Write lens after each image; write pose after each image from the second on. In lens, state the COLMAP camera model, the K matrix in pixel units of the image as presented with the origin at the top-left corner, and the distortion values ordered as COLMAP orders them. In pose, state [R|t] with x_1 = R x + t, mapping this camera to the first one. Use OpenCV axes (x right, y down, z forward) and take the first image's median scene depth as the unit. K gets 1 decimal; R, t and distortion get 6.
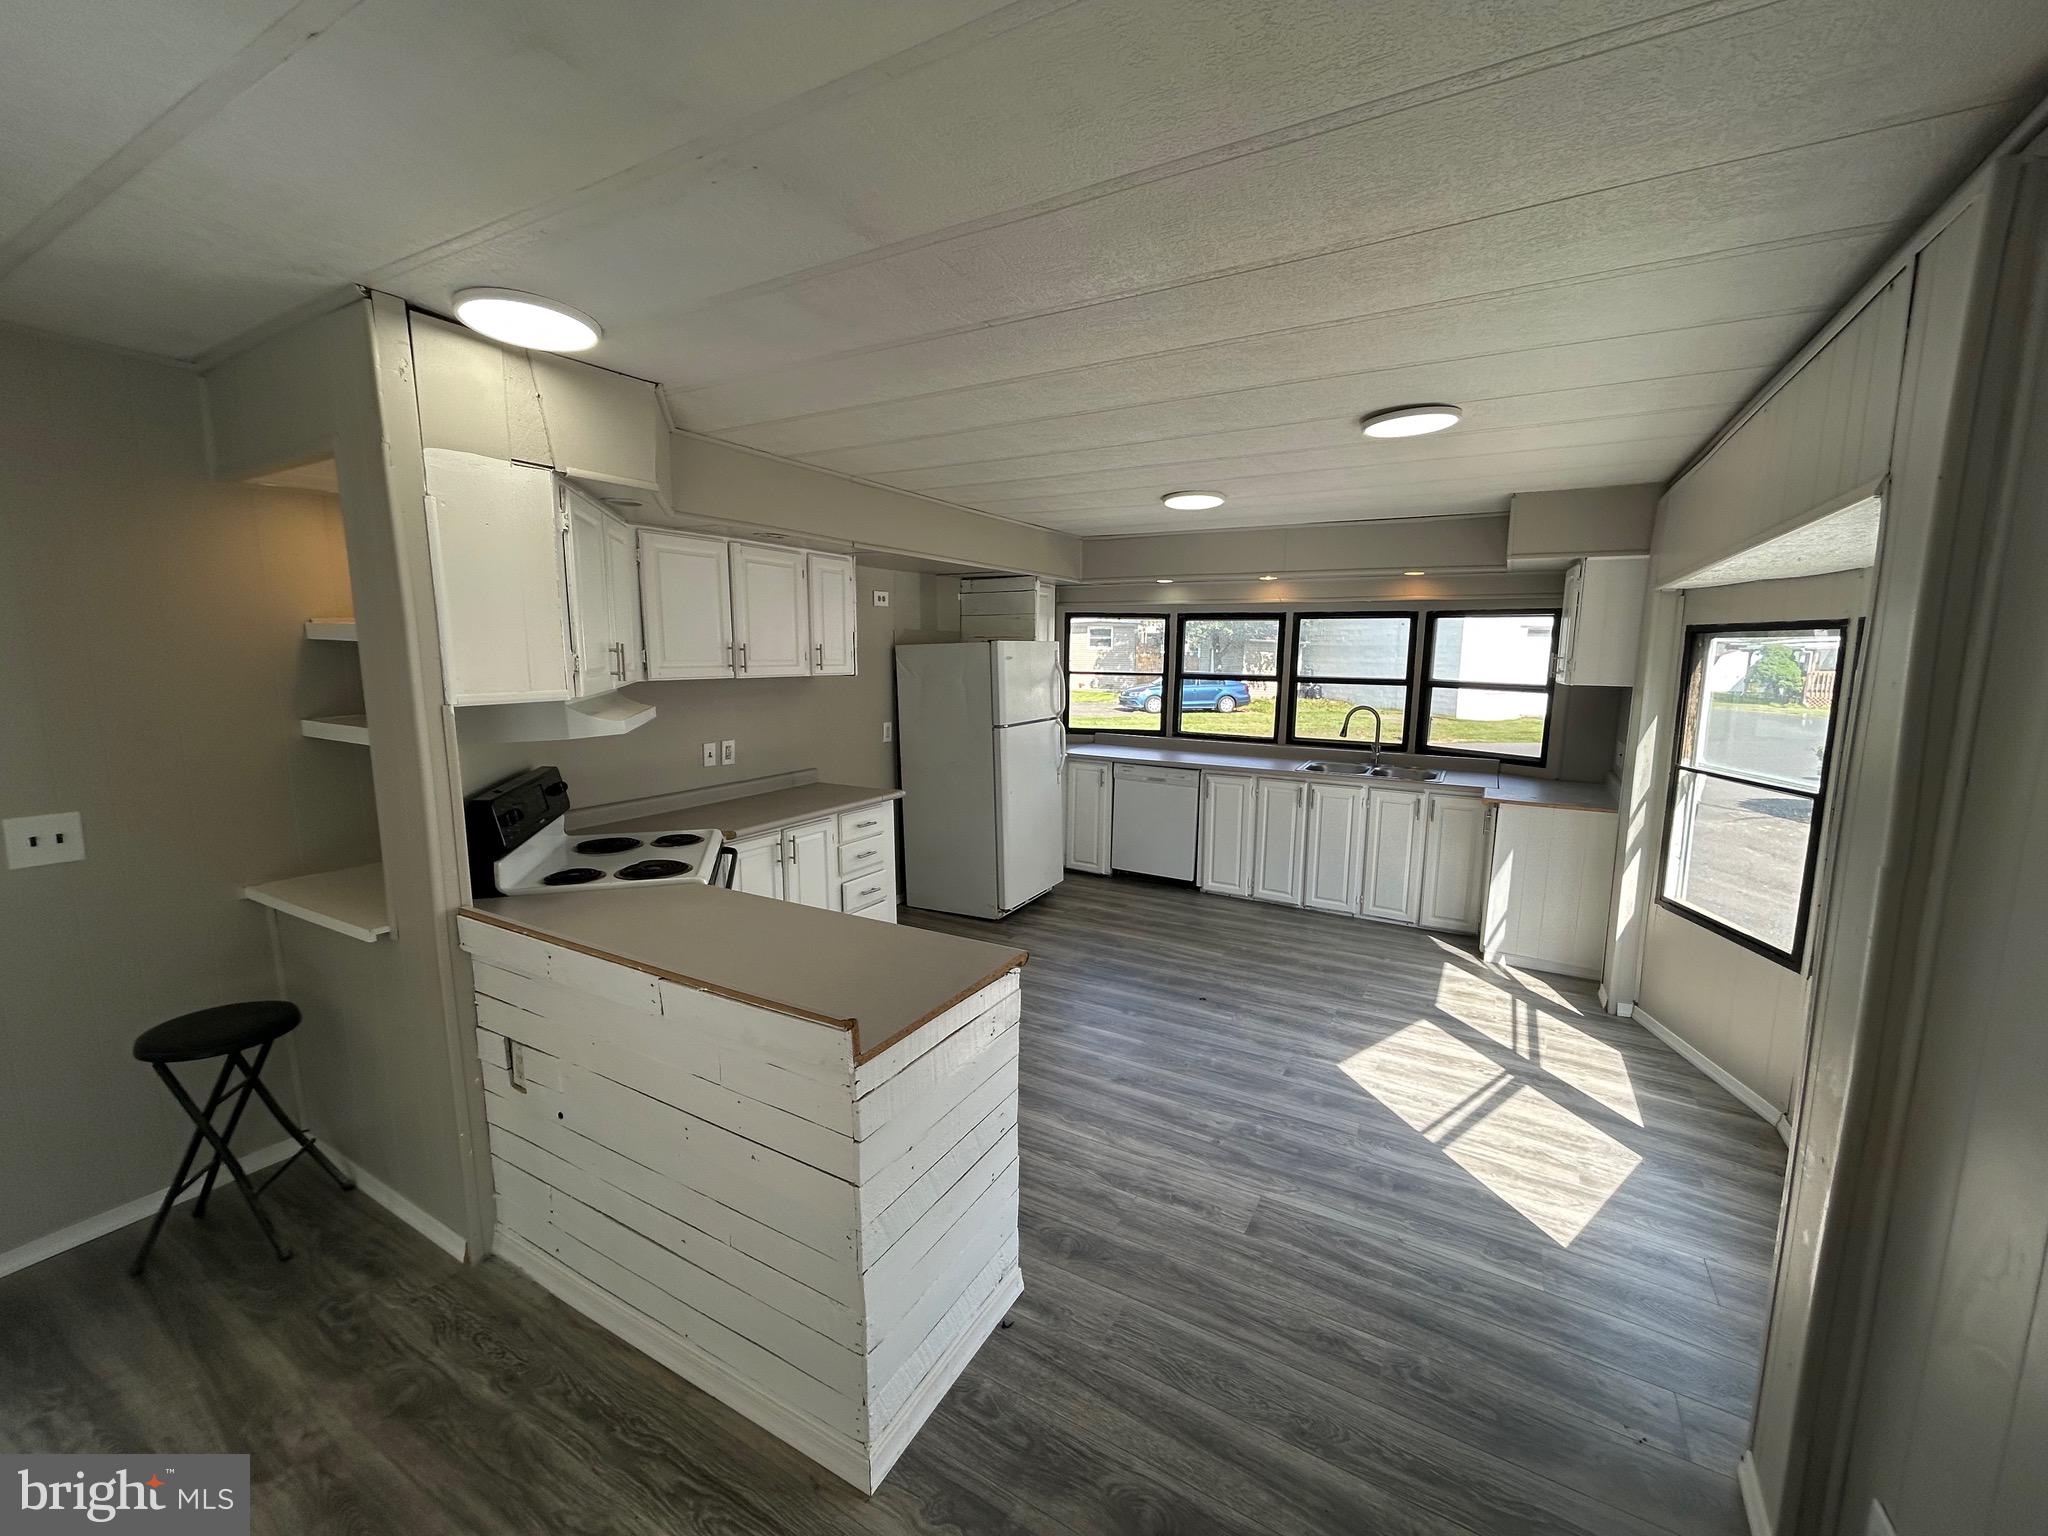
lens RADIAL K [[827.3, 0, 1025.9], [0, 827.3, 766.8], [0, 0, 1]] dist [-0.002121, 0.001680]
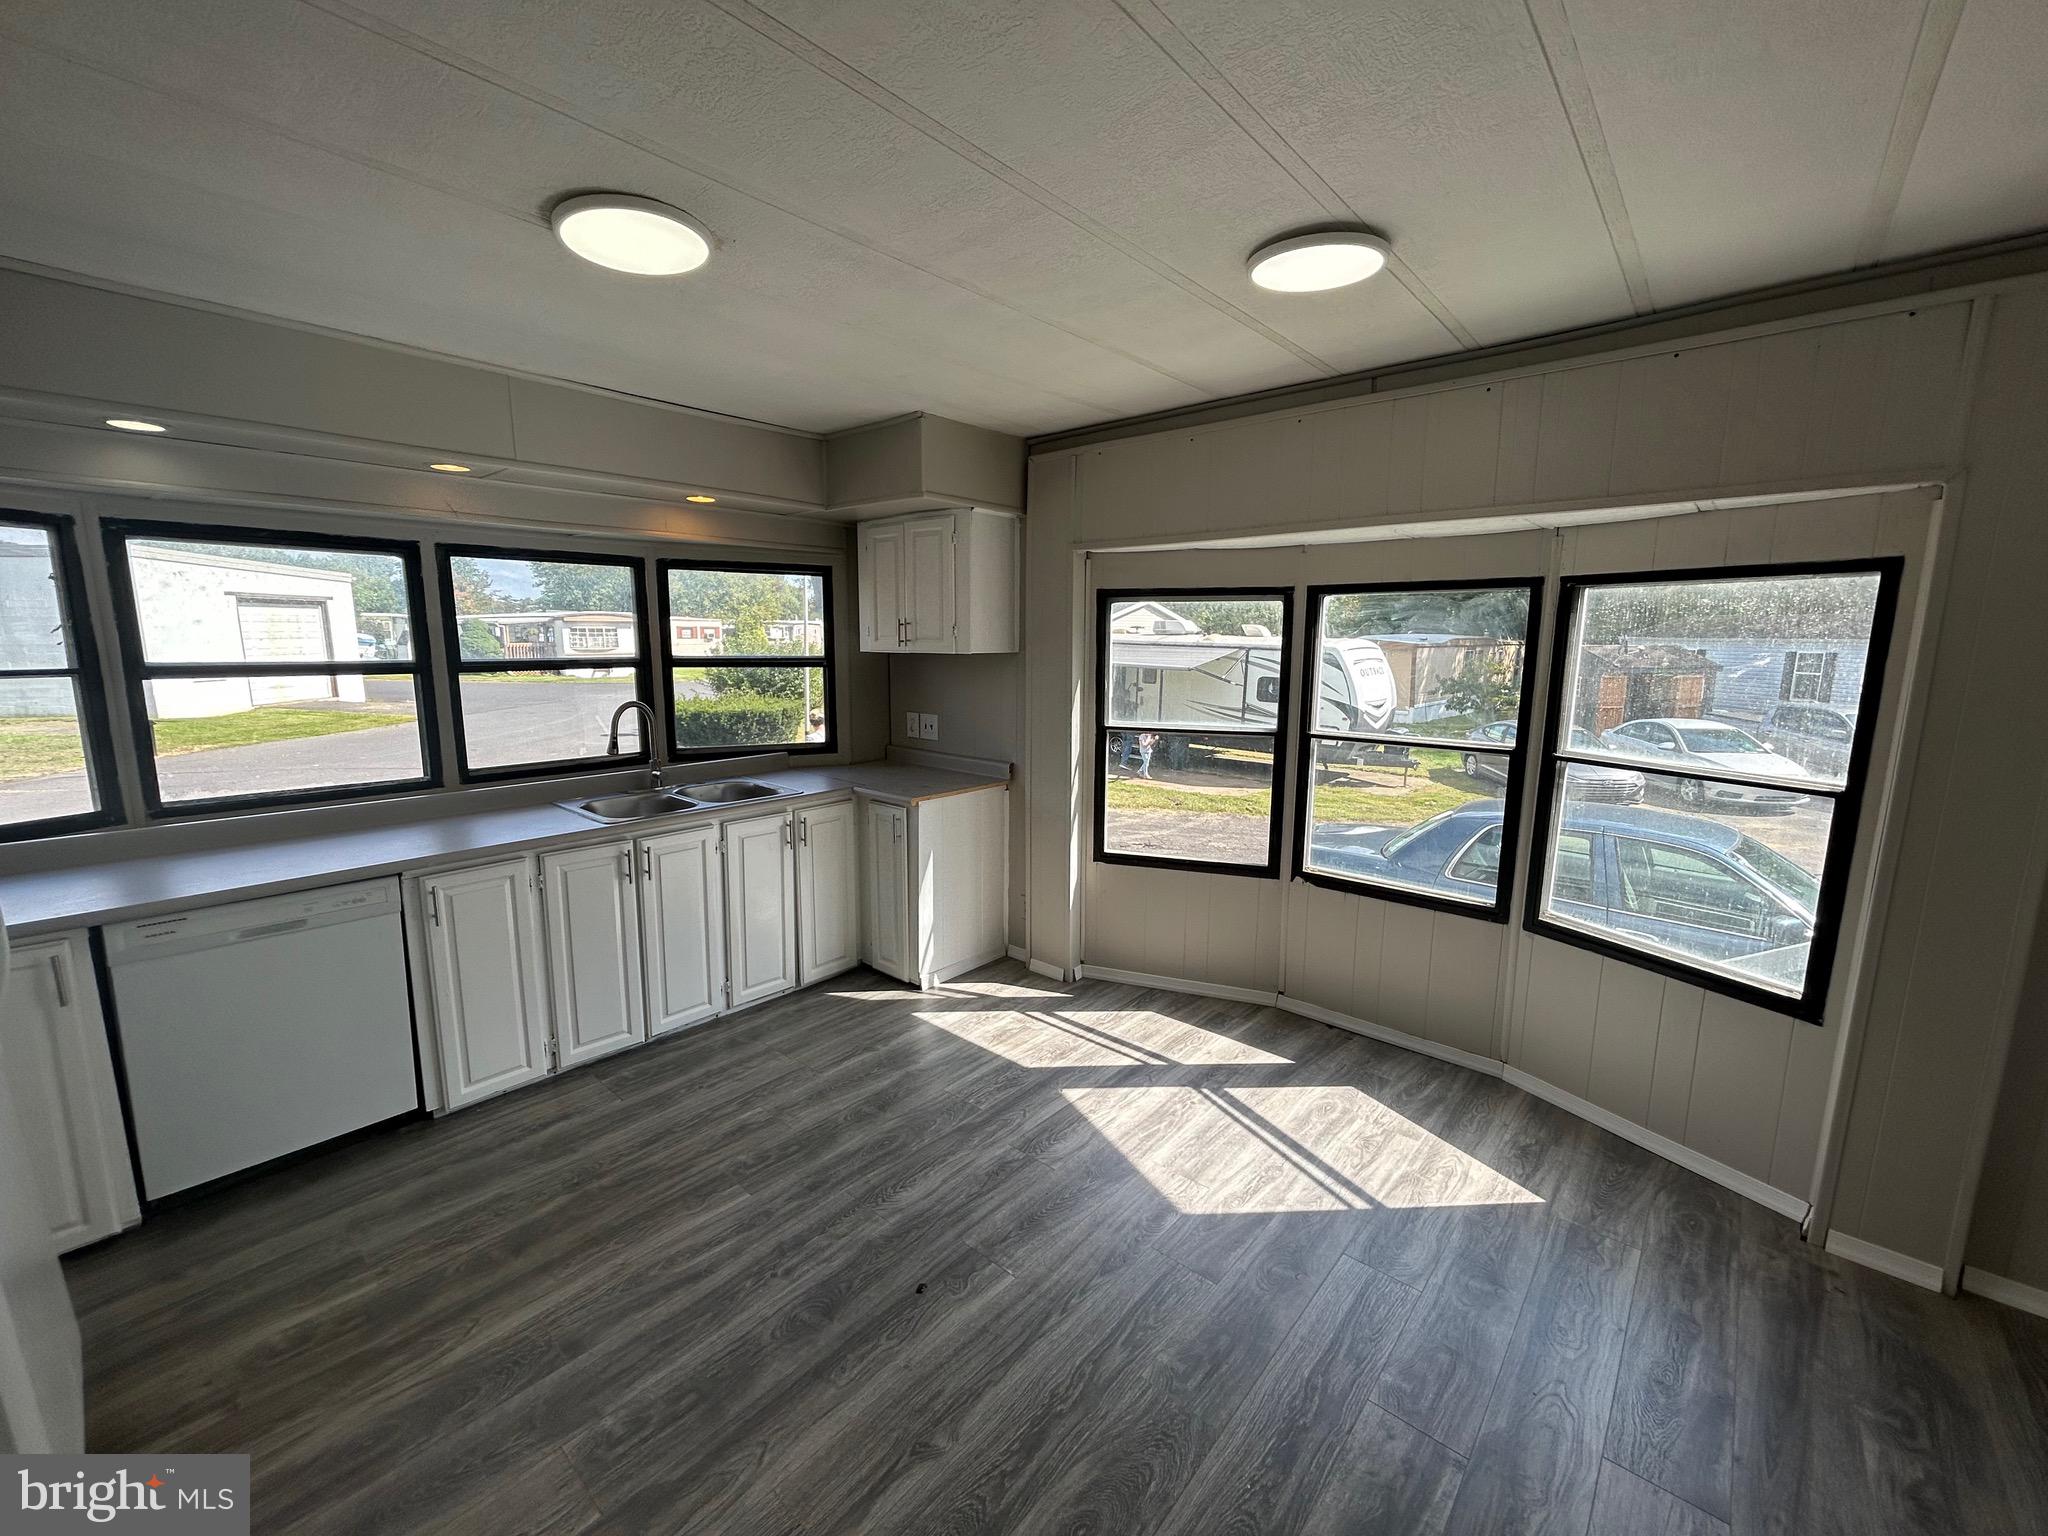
lens RADIAL K [[827.3, 0, 1023.9], [0, 827.3, 768.5], [0, 0, 1]] dist [-0.002121, 0.001680]
pose [[0.201178, -0.167253, 0.965170, -0.194331], [0.137765, 0.980353, 0.141168, -0.090040], [-0.969819, 0.104567, 0.220267, 0.720076]]
